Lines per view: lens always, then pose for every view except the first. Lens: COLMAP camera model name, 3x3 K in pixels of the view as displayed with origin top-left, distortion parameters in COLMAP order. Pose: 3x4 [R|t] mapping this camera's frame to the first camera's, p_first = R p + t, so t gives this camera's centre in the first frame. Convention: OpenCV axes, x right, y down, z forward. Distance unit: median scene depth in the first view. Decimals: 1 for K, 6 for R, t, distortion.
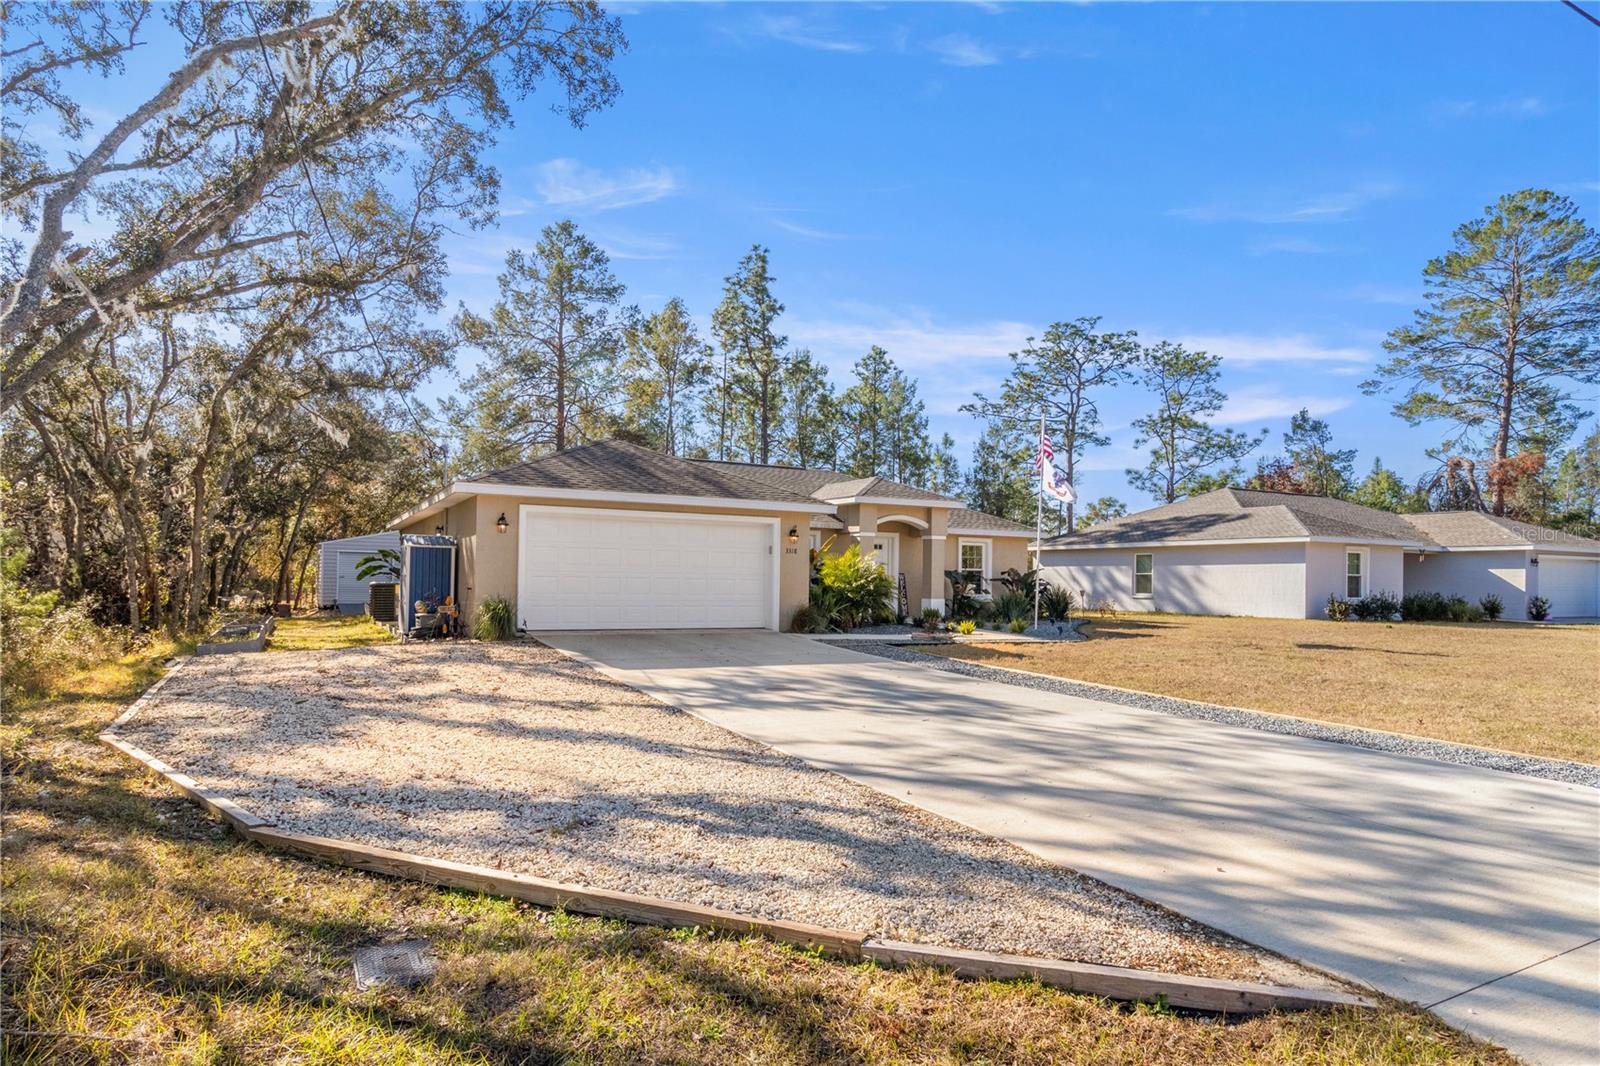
lens RADIAL K [[918.3, 0, 802.5], [0, 918.3, 563.7], [0, 0, 1]] dist [-0.004577, -0.001139]
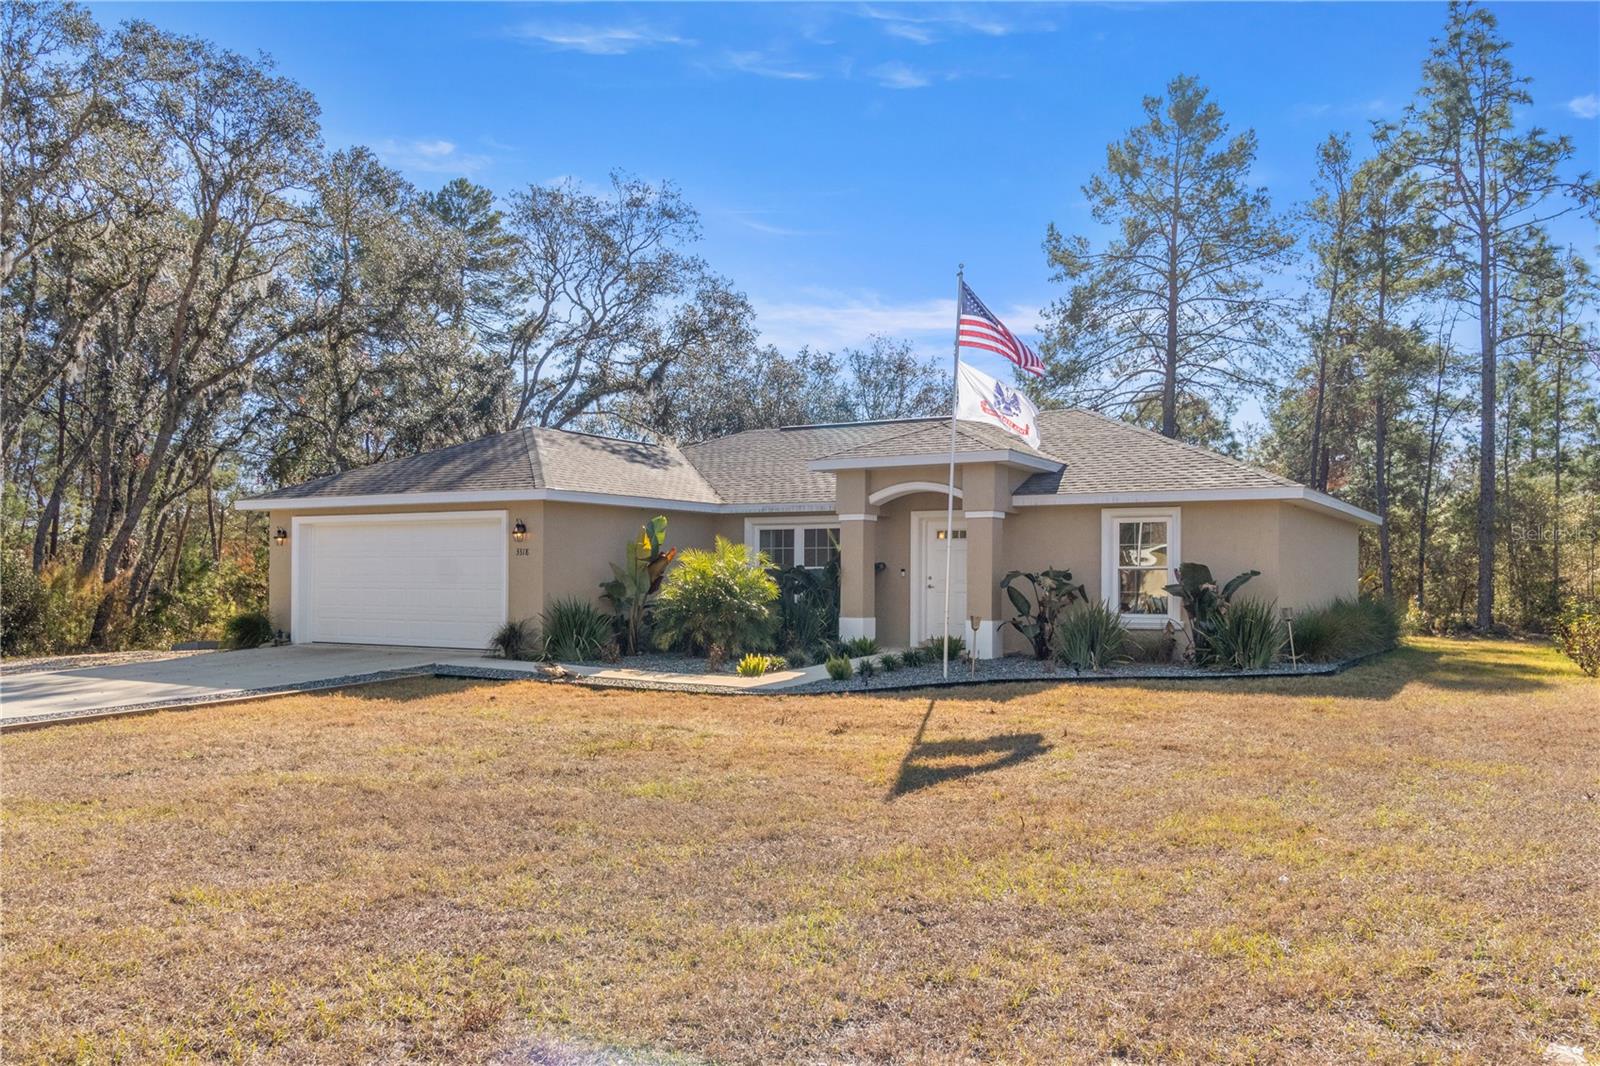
lens RADIAL K [[1207.6, 0, 800.0], [0, 1207.6, 602.9], [0, 0, 1]] dist [-0.001227, -0.002086]
pose [[0.527227, 0.005331, -0.849708, 0.669287], [0.018329, 0.999676, 0.017645, 0.010456], [0.849527, -0.024877, 0.526959, 0.460512]]
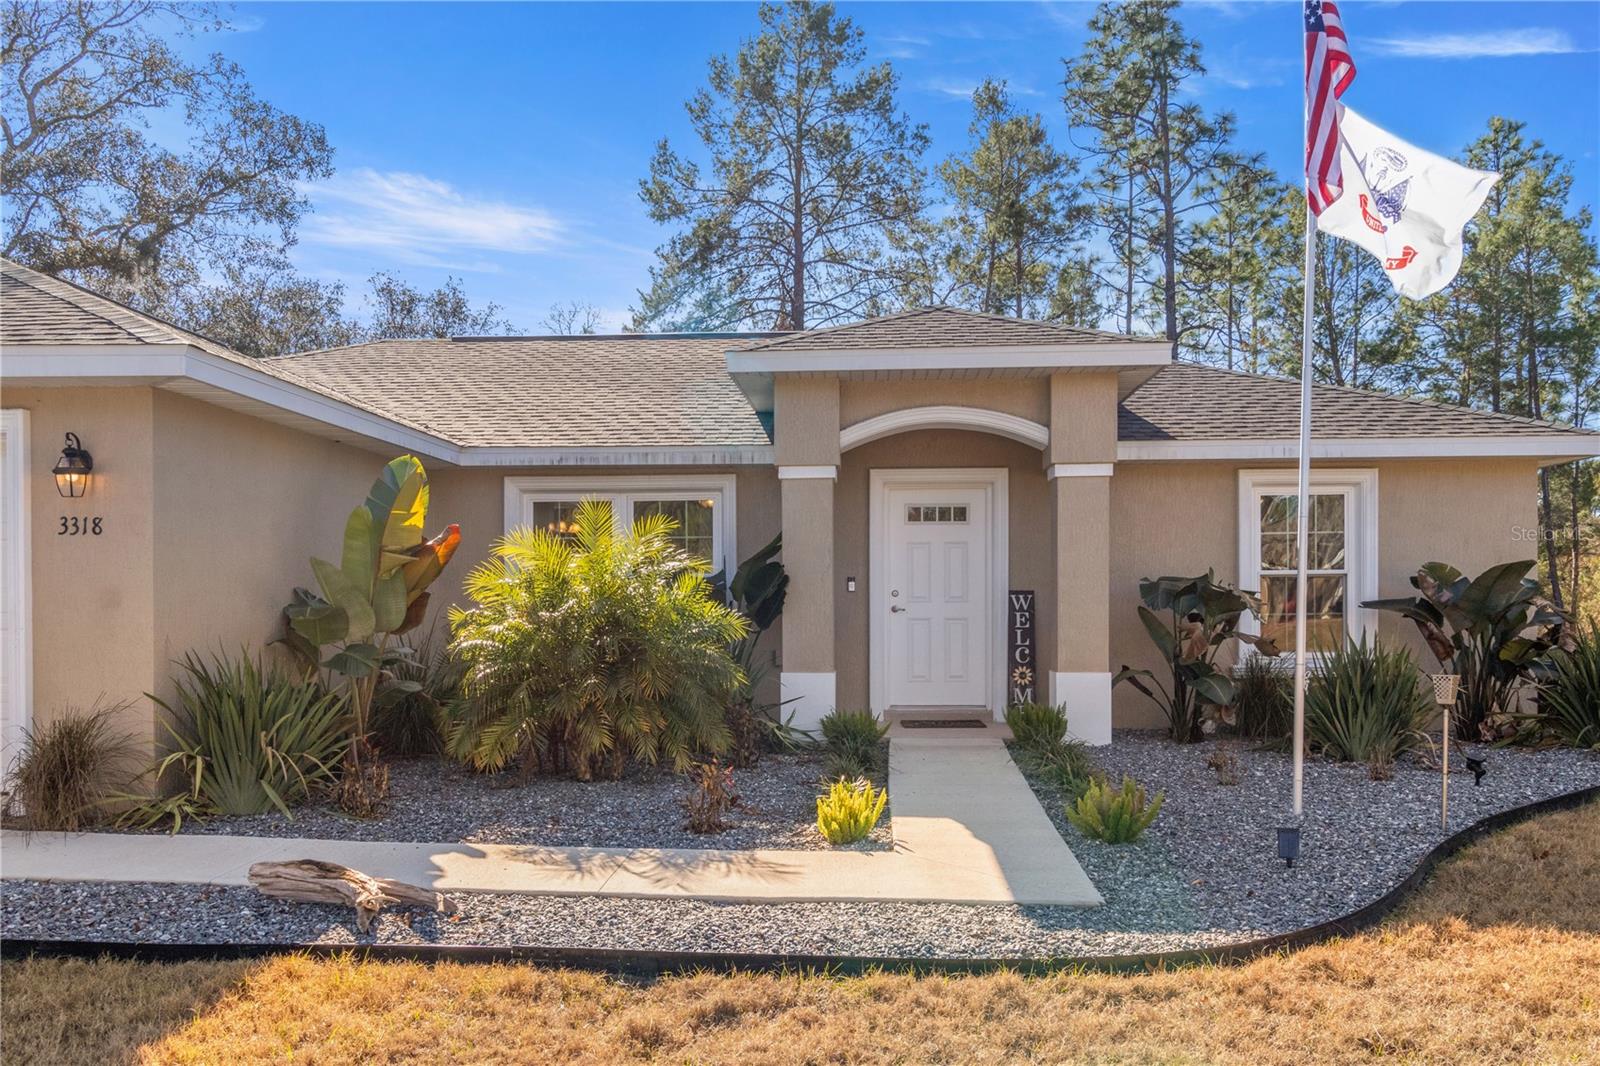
lens RADIAL K [[1295.2, 0, 796.1], [0, 1295.2, 601.1], [0, 0, 1]] dist [0.001798, -0.008328]
pose [[0.856203, -0.021502, -0.516192, 0.263200], [0.027488, 0.999614, 0.003956, 0.009457], [0.515908, -0.017577, 0.856464, 0.535404]]
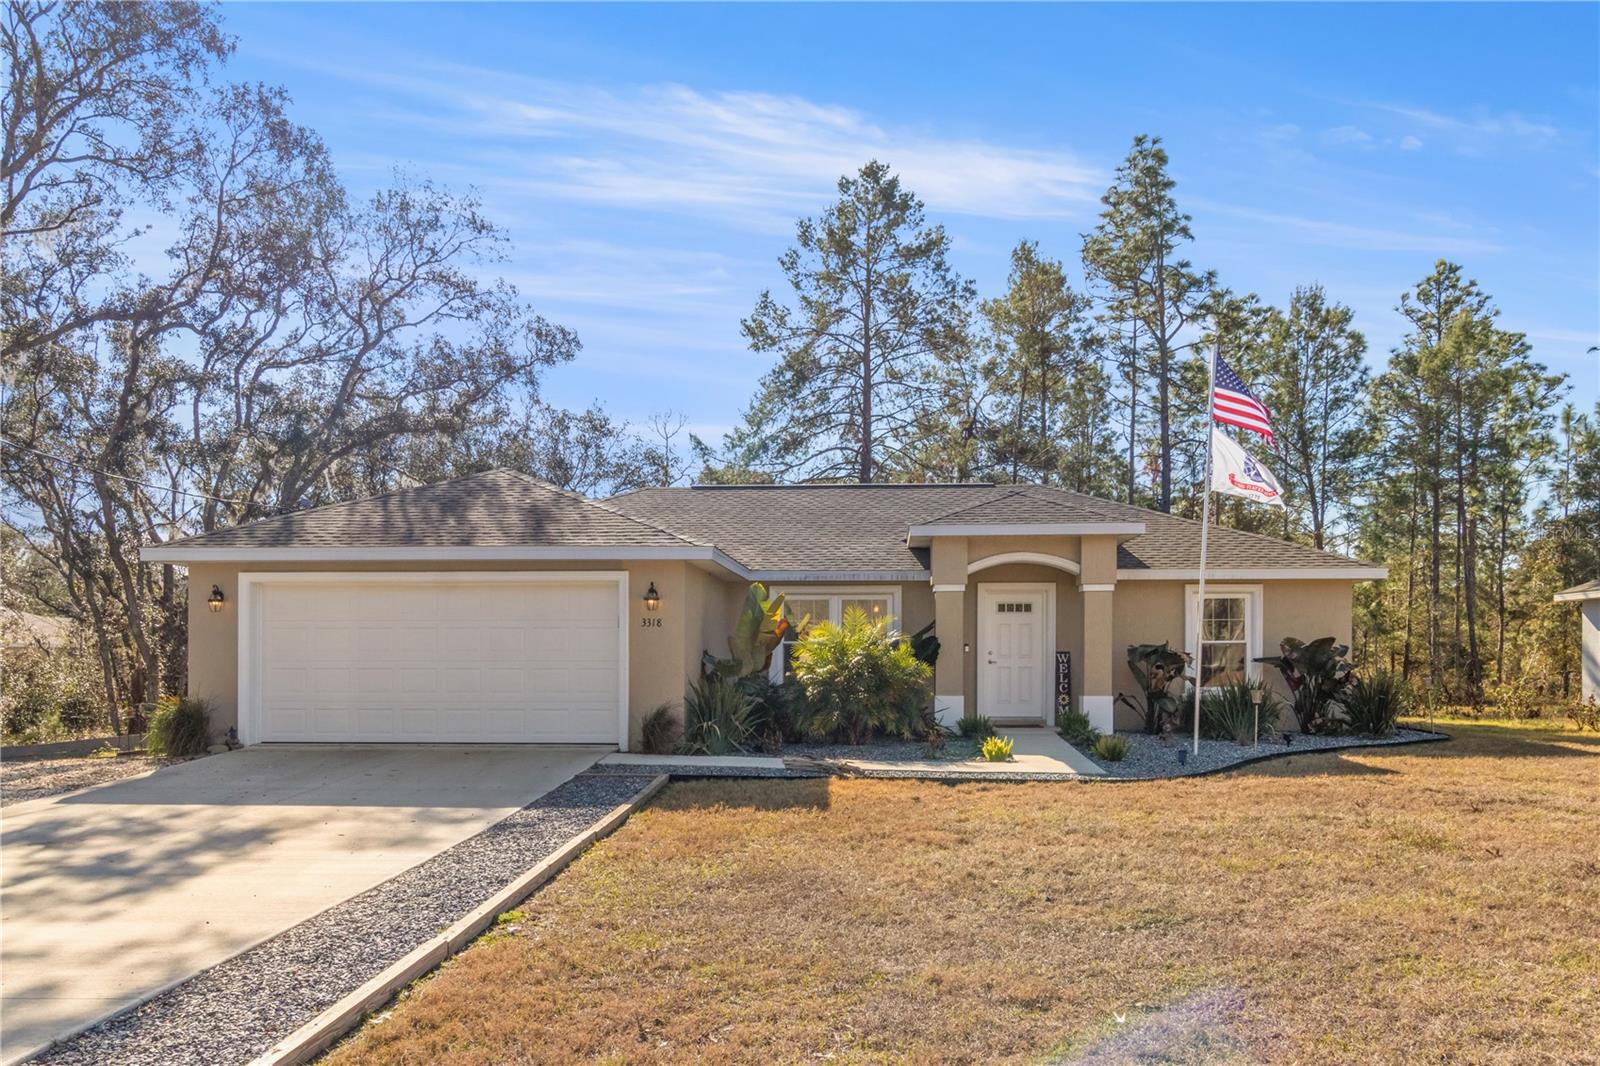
lens RADIAL K [[1286.8, 0, 804.8], [0, 1286.8, 648.1], [0, 0, 1]] dist [0.006796, 0.002591]
pose [[0.854687, -0.020900, -0.518723, 0.371568], [0.023206, 0.999729, -0.002043, 0.005590], [0.518625, -0.010292, 0.854940, 0.206616]]
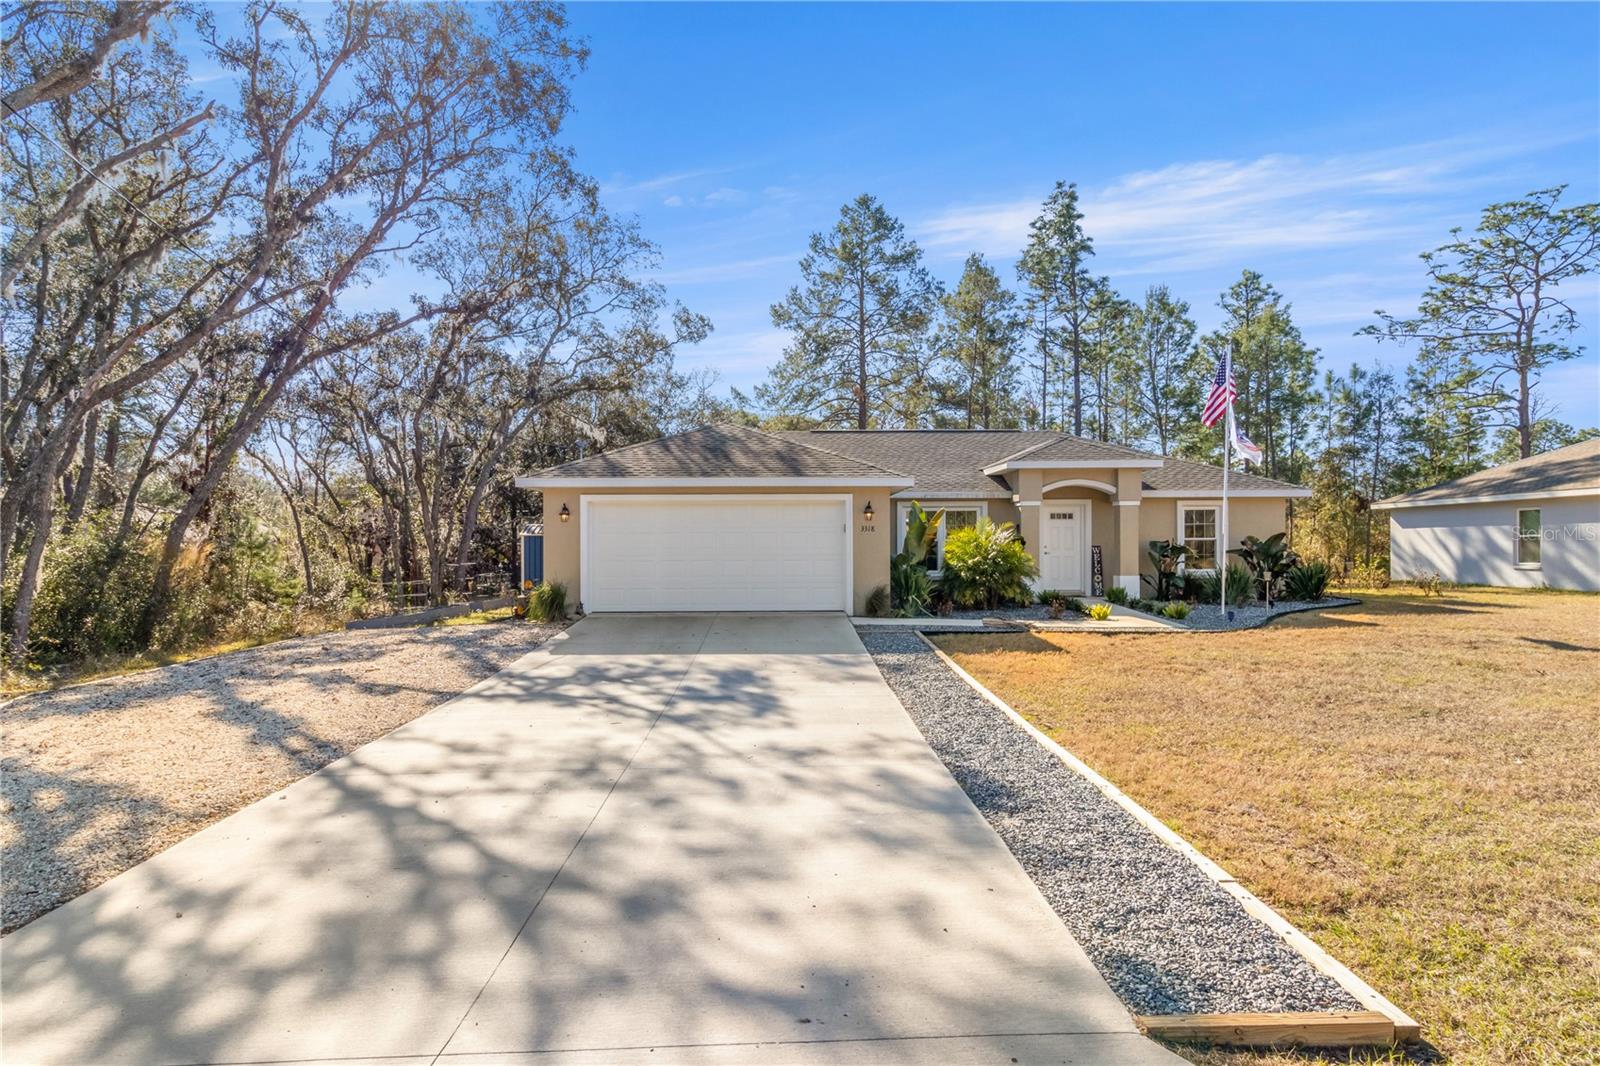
lens RADIAL K [[943.6, 0, 796.7], [0, 943.6, 550.0], [0, 0, 1]] dist [-0.000461, -0.001694]
pose [[0.888531, -0.018896, -0.458427, 0.250376], [0.027492, 0.999549, 0.012085, -0.003999], [0.457992, -0.023341, 0.888650, 0.081537]]
